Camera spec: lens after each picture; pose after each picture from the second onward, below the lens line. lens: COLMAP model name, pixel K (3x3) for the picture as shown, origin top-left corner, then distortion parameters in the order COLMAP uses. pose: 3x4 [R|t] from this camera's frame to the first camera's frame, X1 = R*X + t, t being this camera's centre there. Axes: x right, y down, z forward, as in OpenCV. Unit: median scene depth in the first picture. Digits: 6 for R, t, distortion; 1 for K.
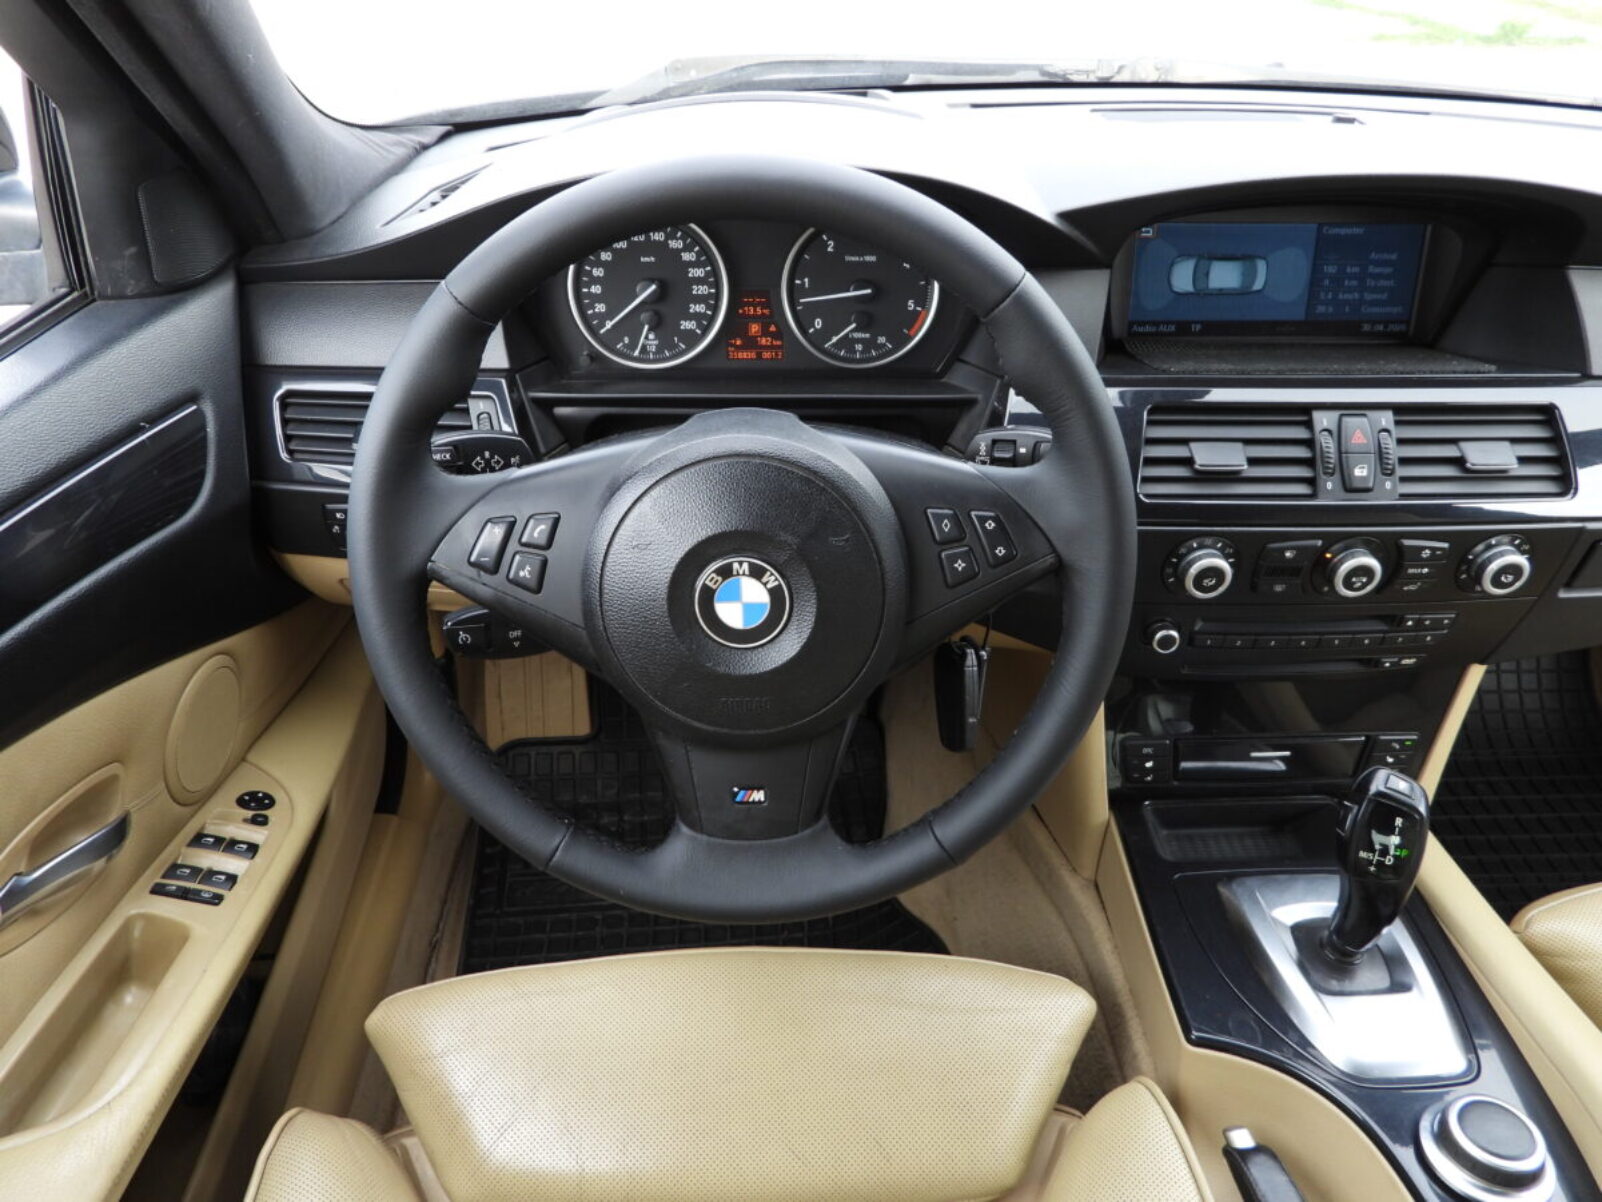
lens RADIAL K [[1146.4, 0, 801.0], [0, 1146.4, 601.0], [0, 0, 1]] dist [-0.007090, 0.000064]
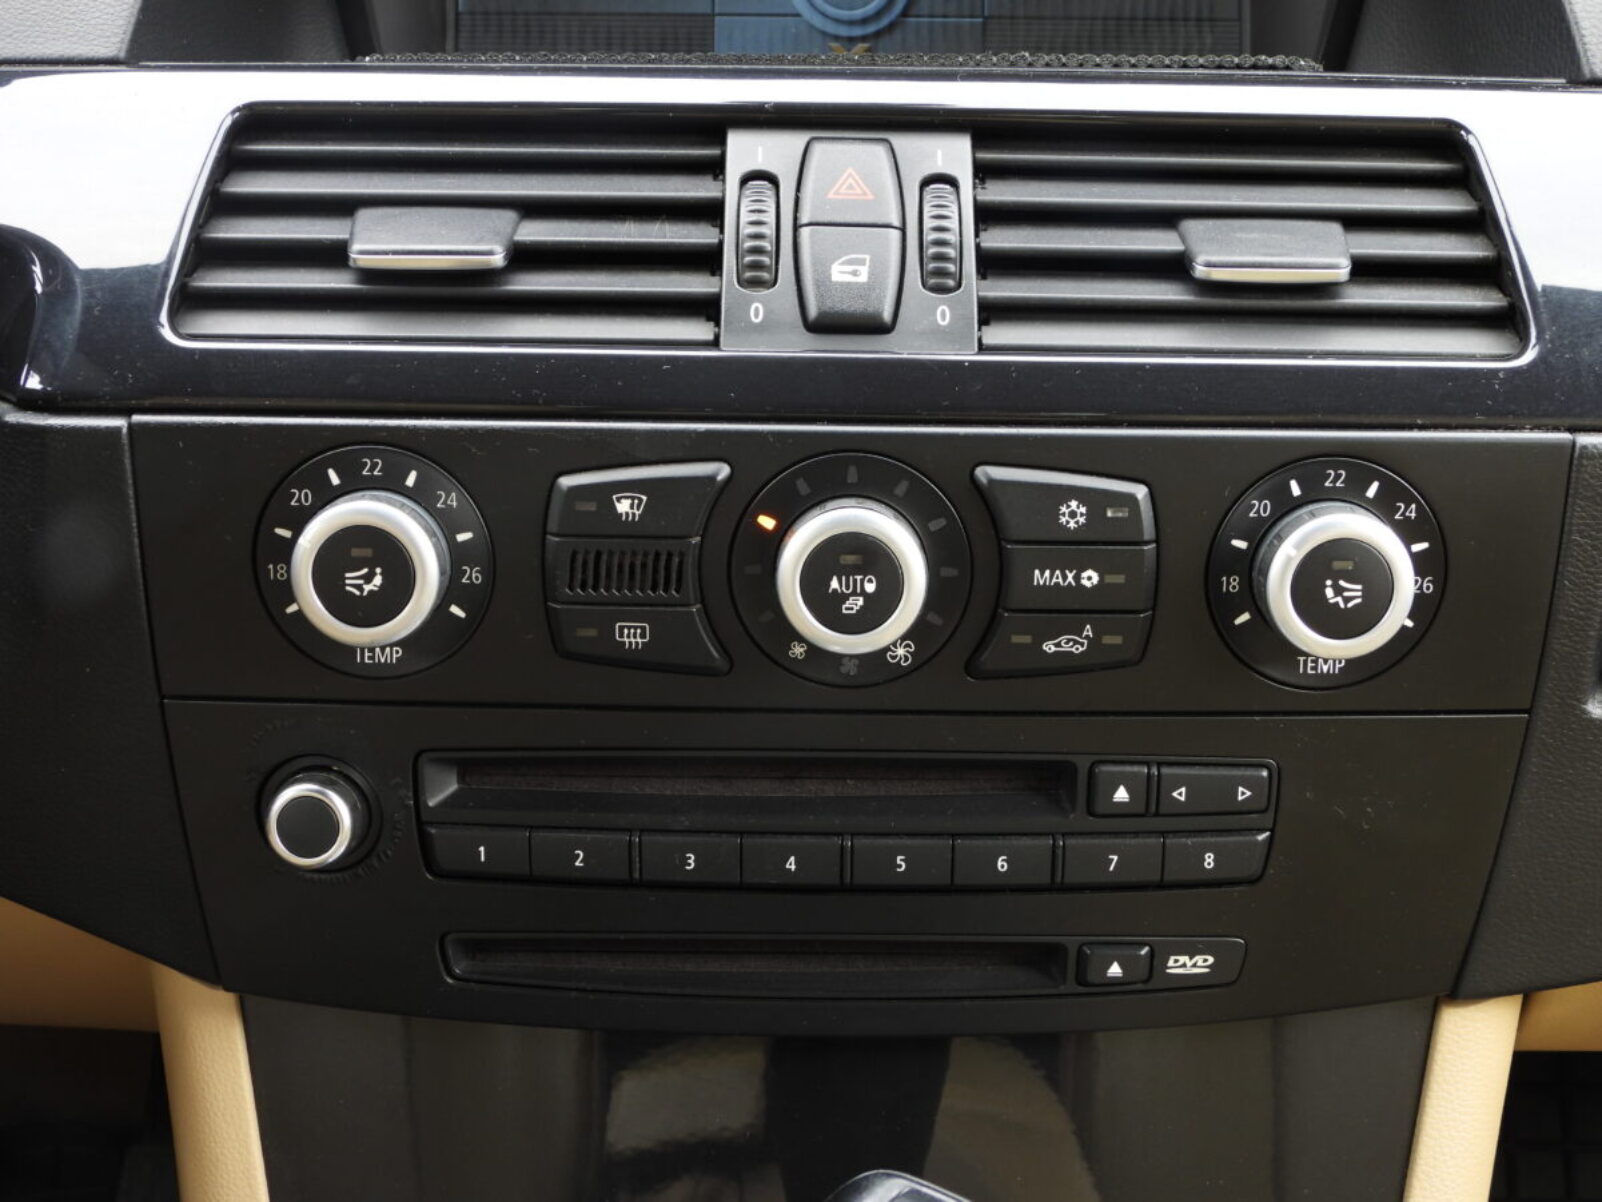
lens RADIAL K [[2544.6, 0, 801.0], [0, 2544.6, 601.0], [0, 0, 1]] dist [-0.013510, -0.006306]
pose [[0.998844, 0.005611, -0.047743, 0.493919], [-0.023786, 0.920752, -0.389423, 0.249531], [0.041774, 0.390108, 0.919821, 0.353283]]
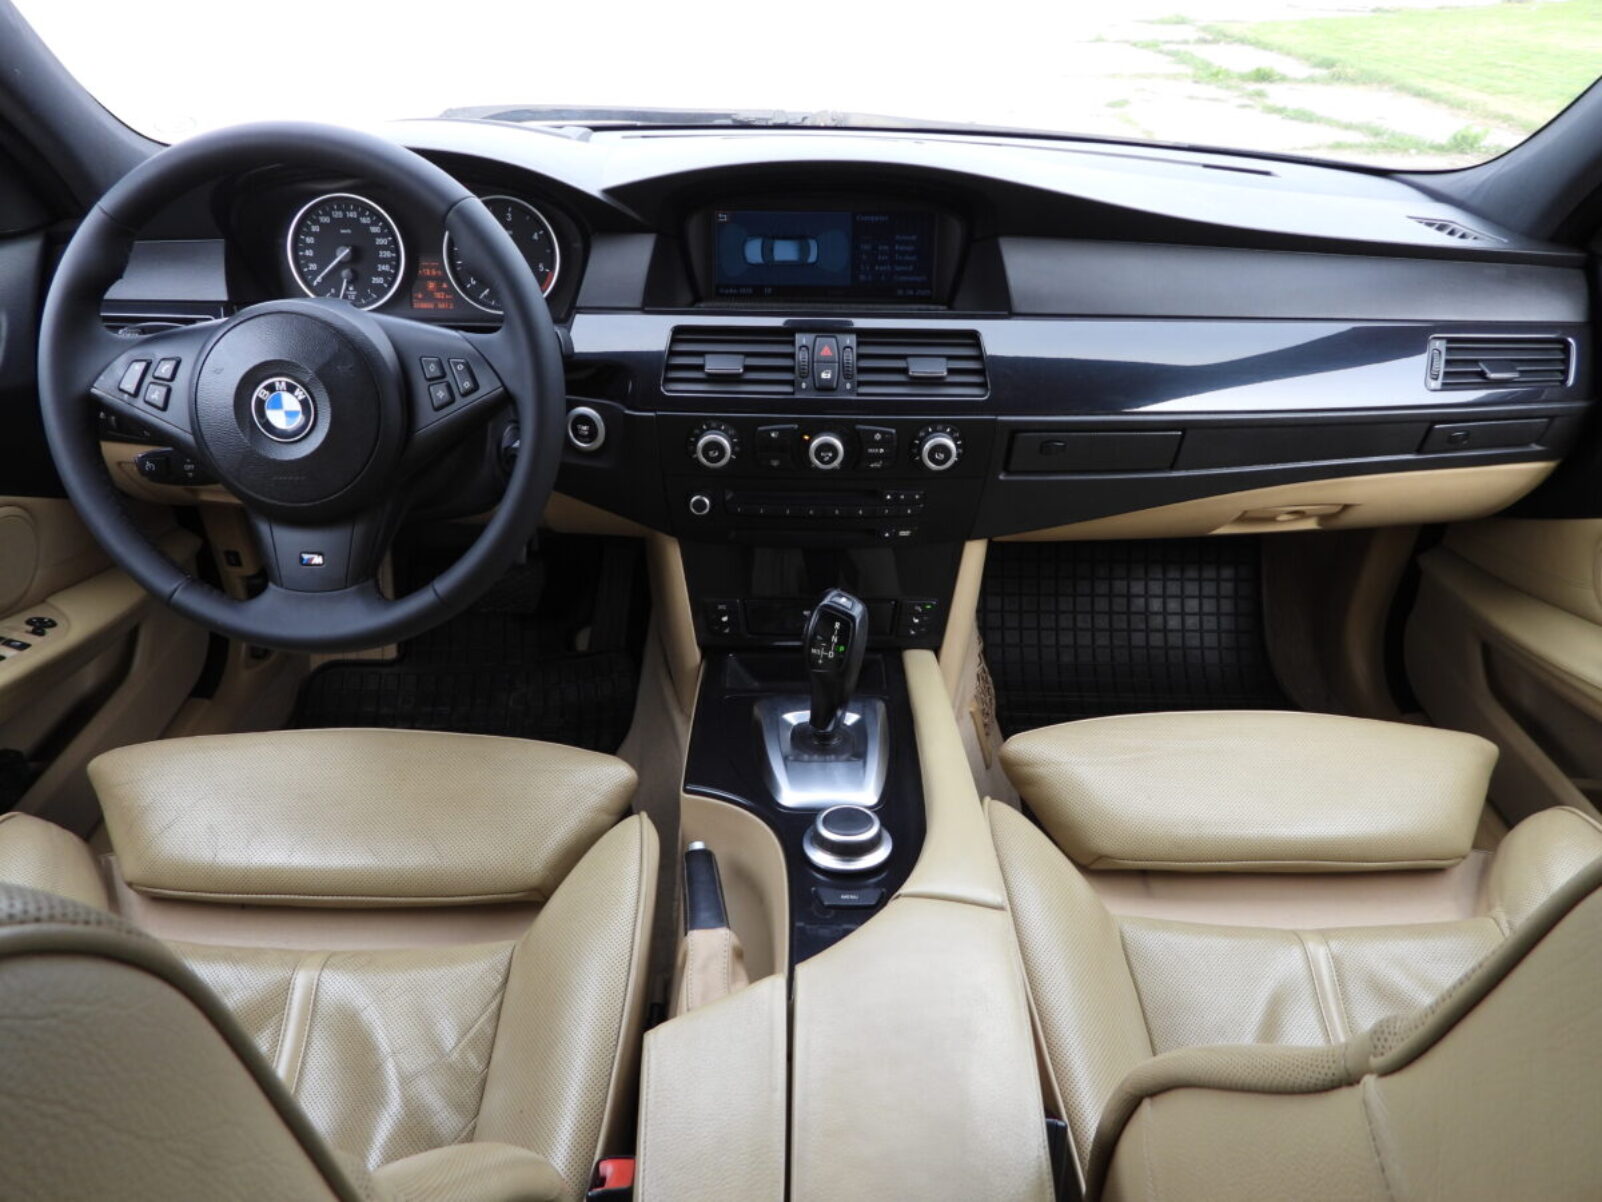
lens RADIAL K [[1146.4, 0, 801.0], [0, 1146.4, 601.0], [0, 0, 1]] dist [-0.007090, 0.000064]
pose [[0.999167, 0.018525, -0.036366, 0.497181], [-0.021632, 0.995974, -0.086993, 0.265664], [0.034608, 0.087707, 0.995545, -0.327158]]
